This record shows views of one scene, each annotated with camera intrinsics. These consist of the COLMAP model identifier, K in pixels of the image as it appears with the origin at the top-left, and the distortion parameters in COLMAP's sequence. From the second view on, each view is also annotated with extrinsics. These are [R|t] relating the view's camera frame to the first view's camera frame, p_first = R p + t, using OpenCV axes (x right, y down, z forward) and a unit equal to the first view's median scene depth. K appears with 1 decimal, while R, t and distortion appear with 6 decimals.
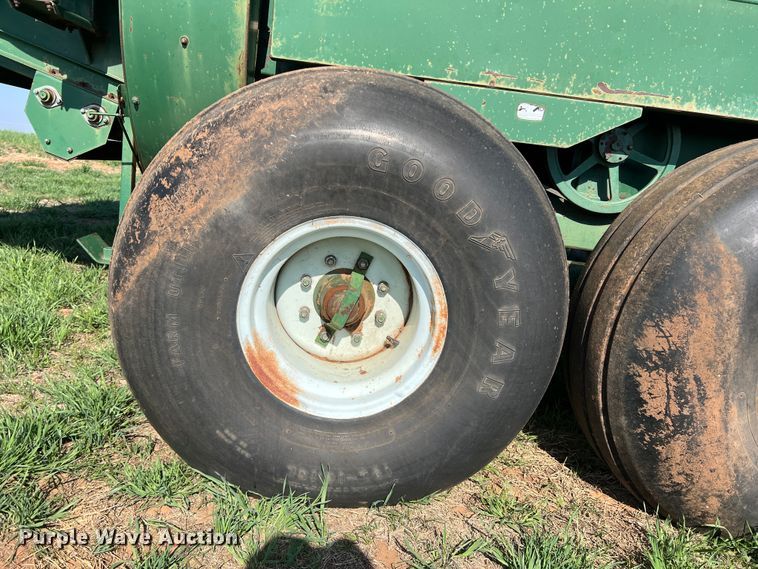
lens RADIAL K [[573.4, 0, 379.0], [0, 573.4, 284.5], [0, 0, 1]] dist [0.050597, -0.057621]
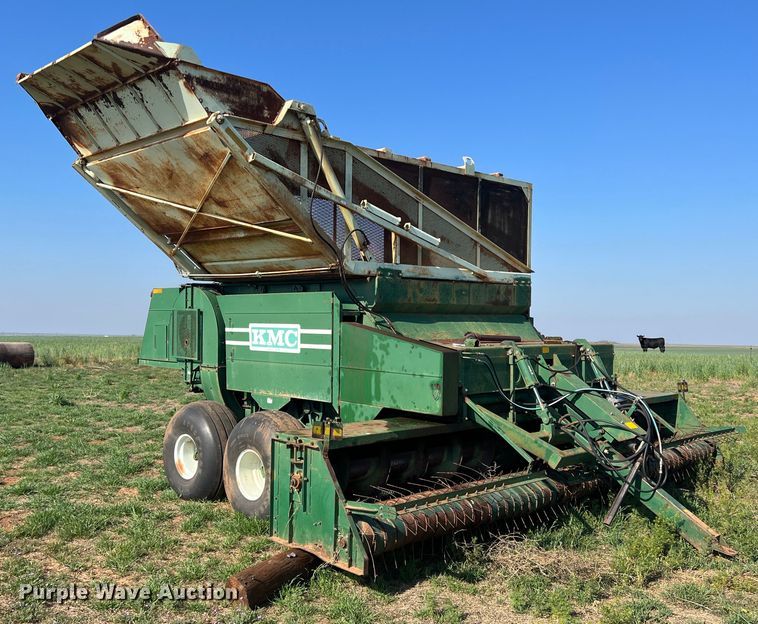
lens RADIAL K [[768.5, 0, 379.2], [0, 768.5, 325.3], [0, 0, 1]] dist [0.006011, -0.007125]
pose [[0.662632, -0.114595, -0.740127, 5.568455], [-0.073552, 0.973491, -0.216578, 0.259234], [0.745325, 0.197950, 0.636637, -1.973922]]
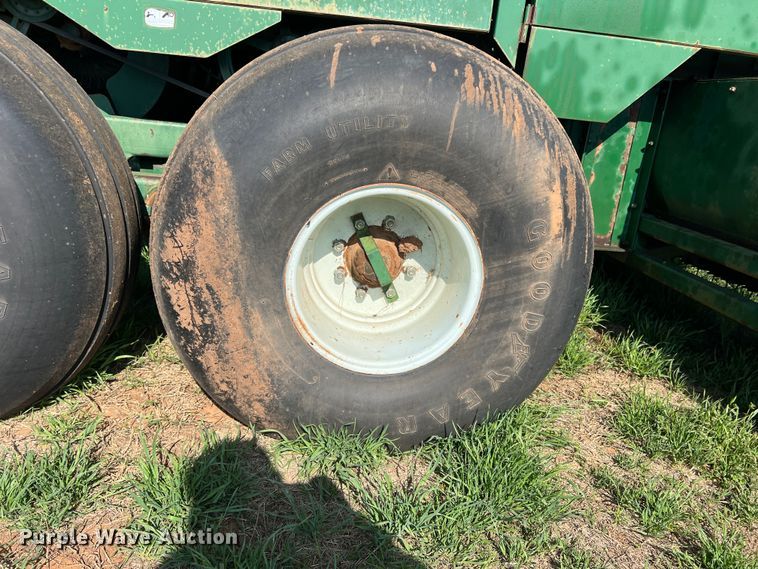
lens RADIAL K [[573.4, 0, 379.0], [0, 573.4, 284.5], [0, 0, 1]] dist [0.050597, -0.057621]
pose [[0.997322, -0.054099, 0.049213, 0.770444], [0.048519, 0.992938, 0.108260, 0.063279], [-0.054722, -0.105582, 0.992904, 0.003902]]
